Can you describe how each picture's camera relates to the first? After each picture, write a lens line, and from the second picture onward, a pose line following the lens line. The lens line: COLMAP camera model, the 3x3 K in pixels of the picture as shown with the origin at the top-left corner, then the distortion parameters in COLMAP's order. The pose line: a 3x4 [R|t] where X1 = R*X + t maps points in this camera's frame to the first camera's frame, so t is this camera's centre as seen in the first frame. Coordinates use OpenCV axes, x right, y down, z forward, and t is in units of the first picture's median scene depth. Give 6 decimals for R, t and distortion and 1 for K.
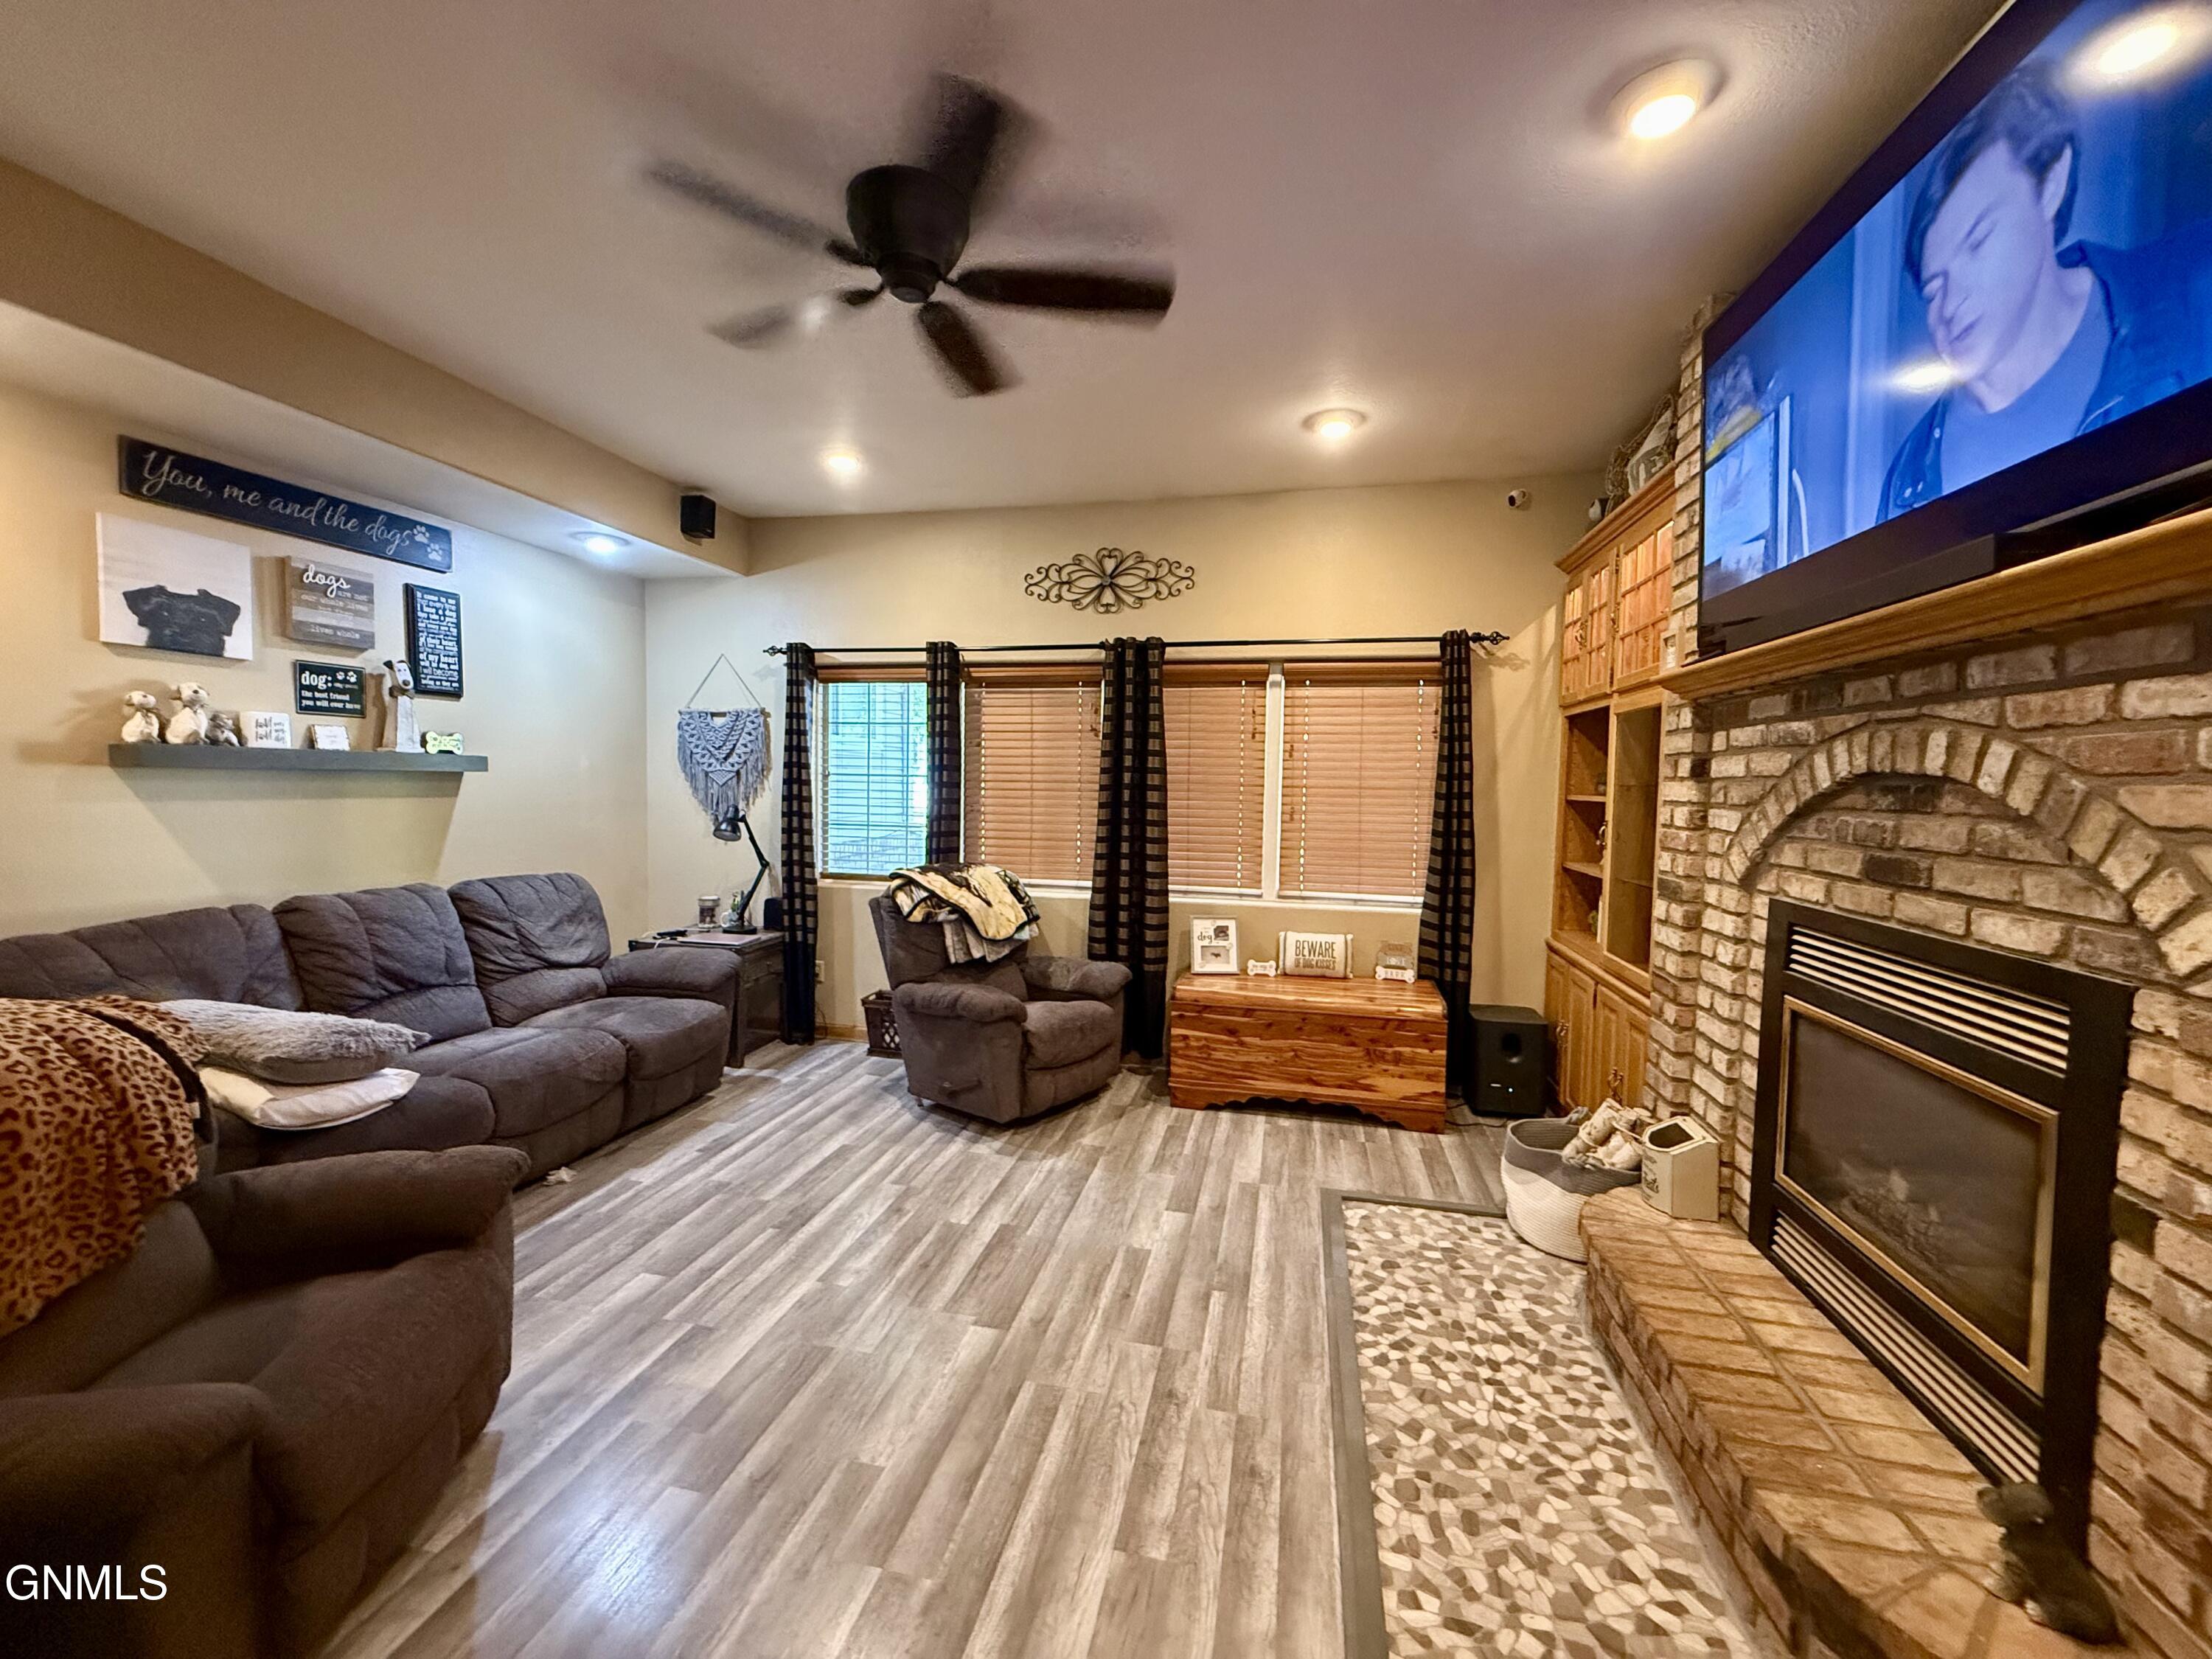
lens RADIAL K [[877.6, 0, 1099.8], [0, 877.6, 823.1], [0, 0, 1]] dist [-0.002593, 0.000653]
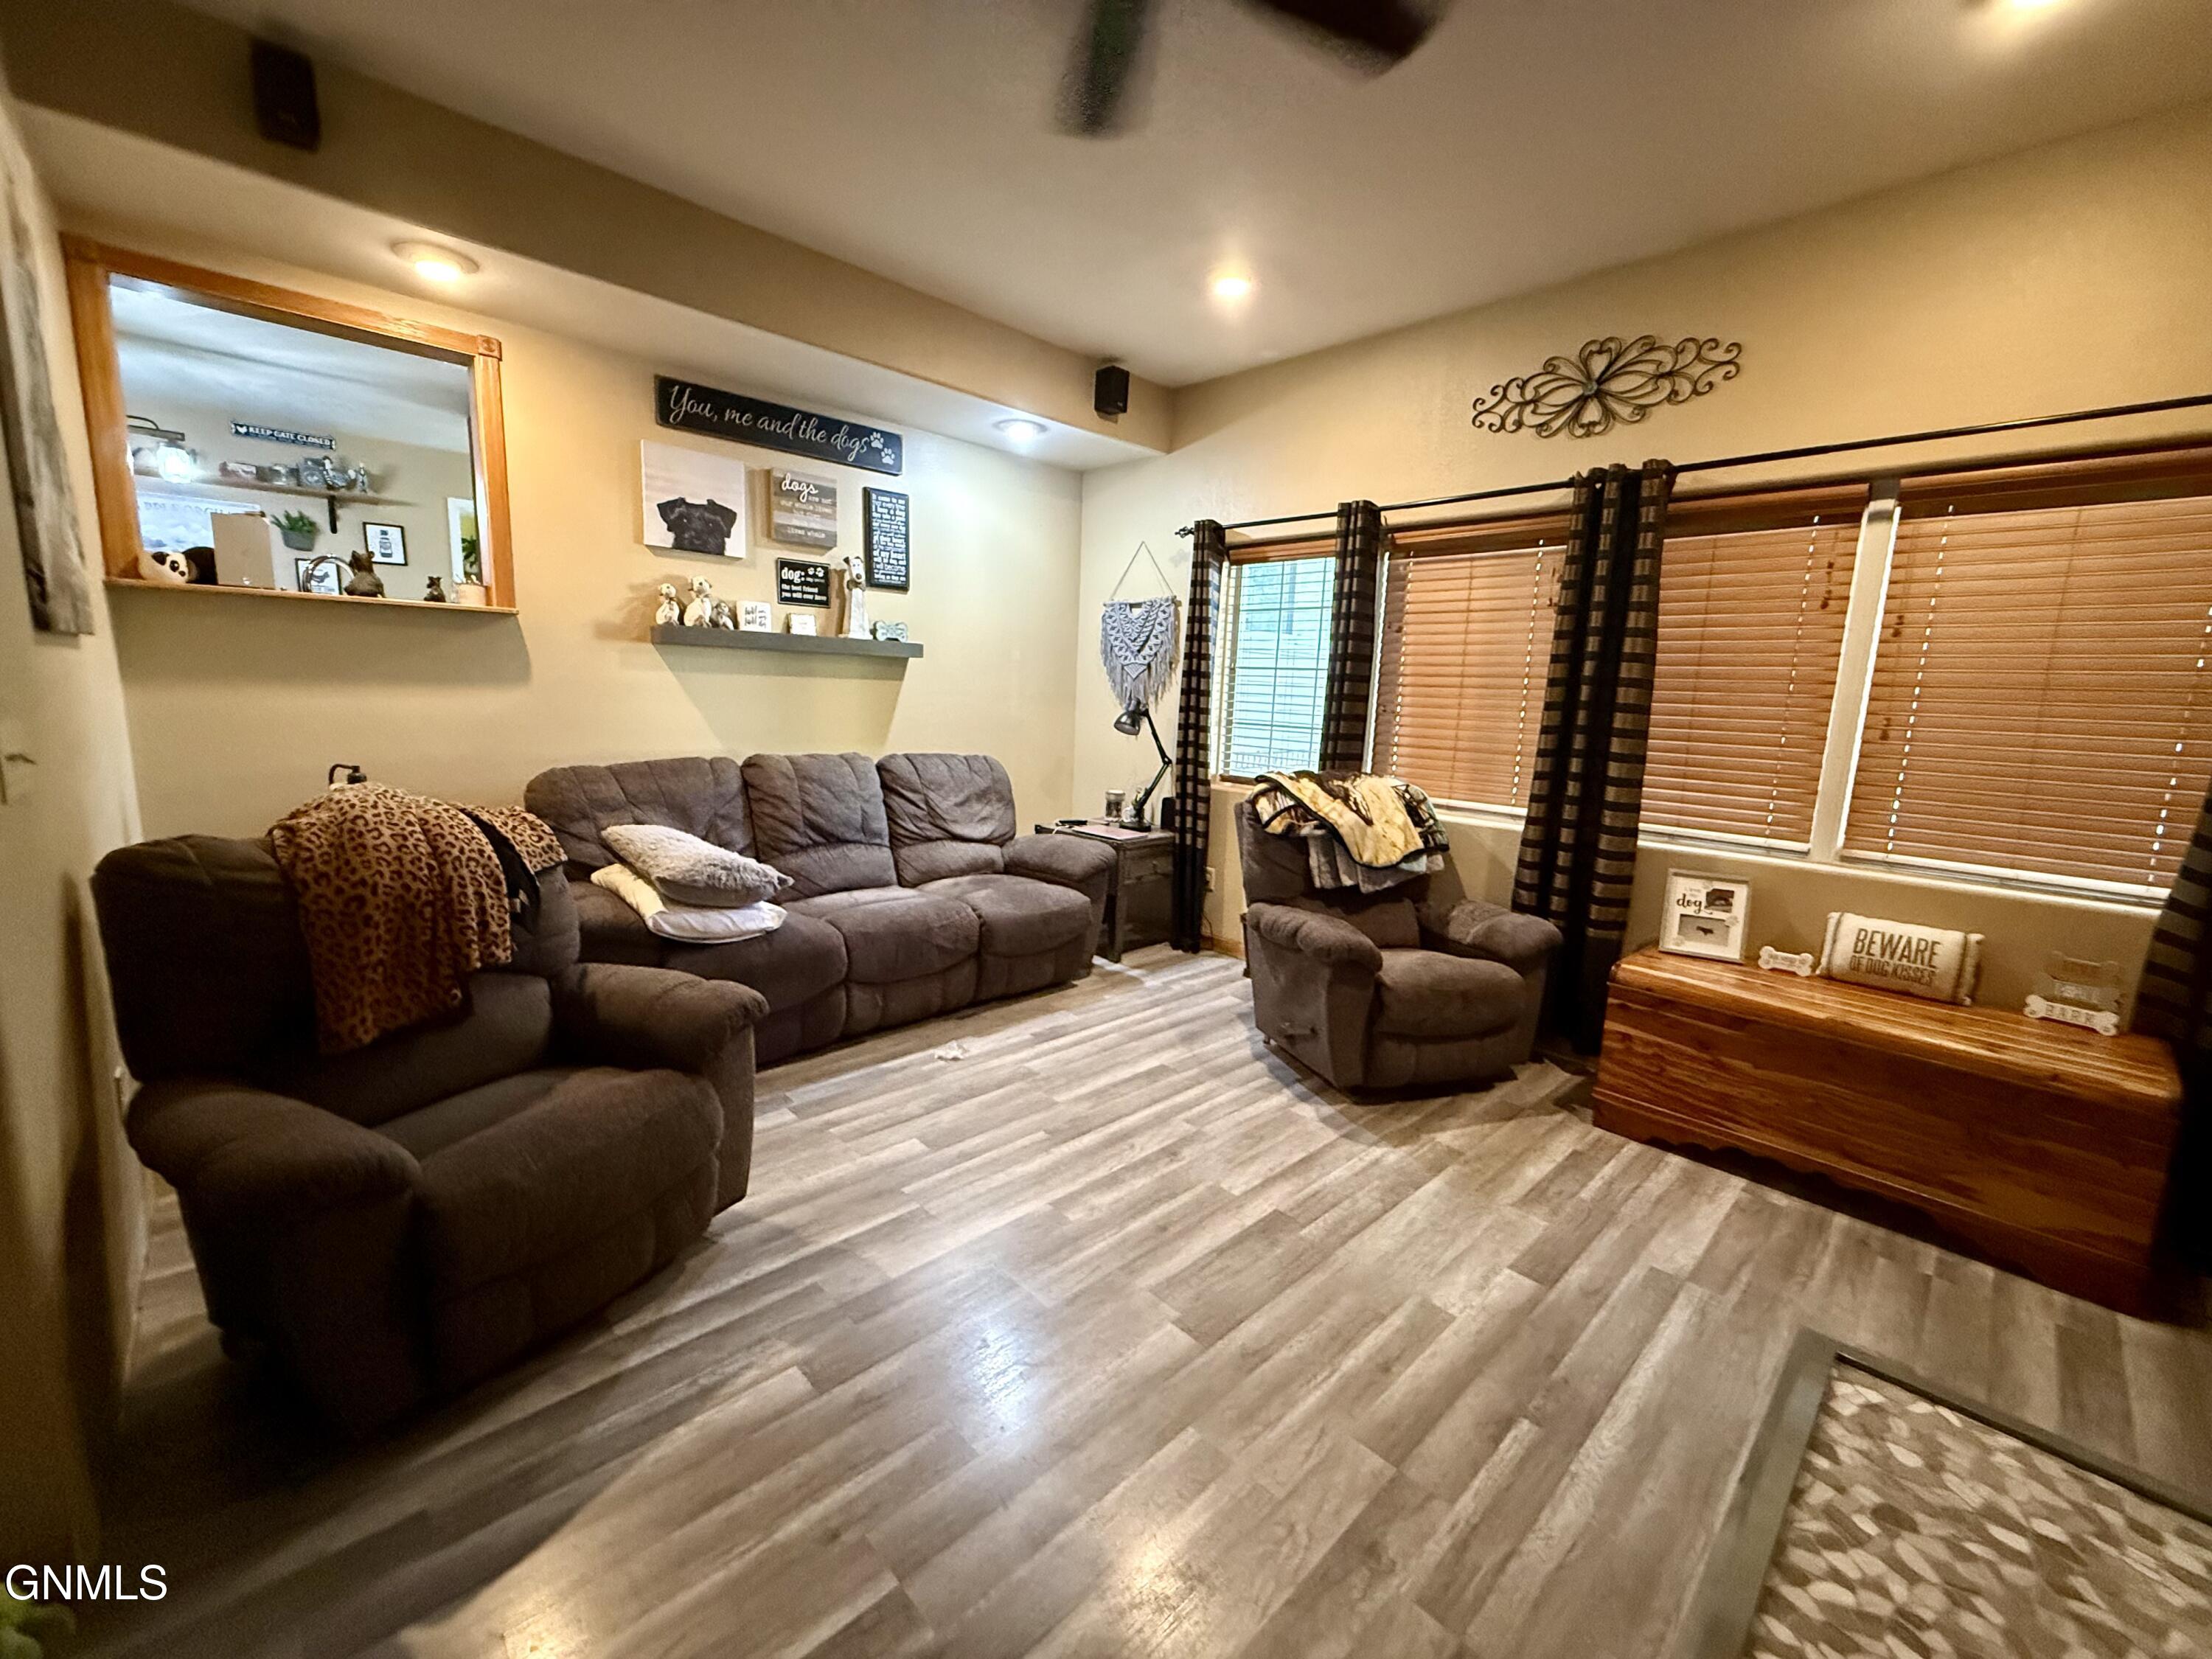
lens RADIAL K [[877.6, 0, 1107.9], [0, 877.6, 826.6], [0, 0, 1]] dist [-0.002593, 0.000653]
pose [[0.831731, 0.100753, -0.545960, 0.125303], [-0.050593, 0.993058, 0.106187, 0.024034], [0.552869, -0.060697, 0.831055, 0.205788]]
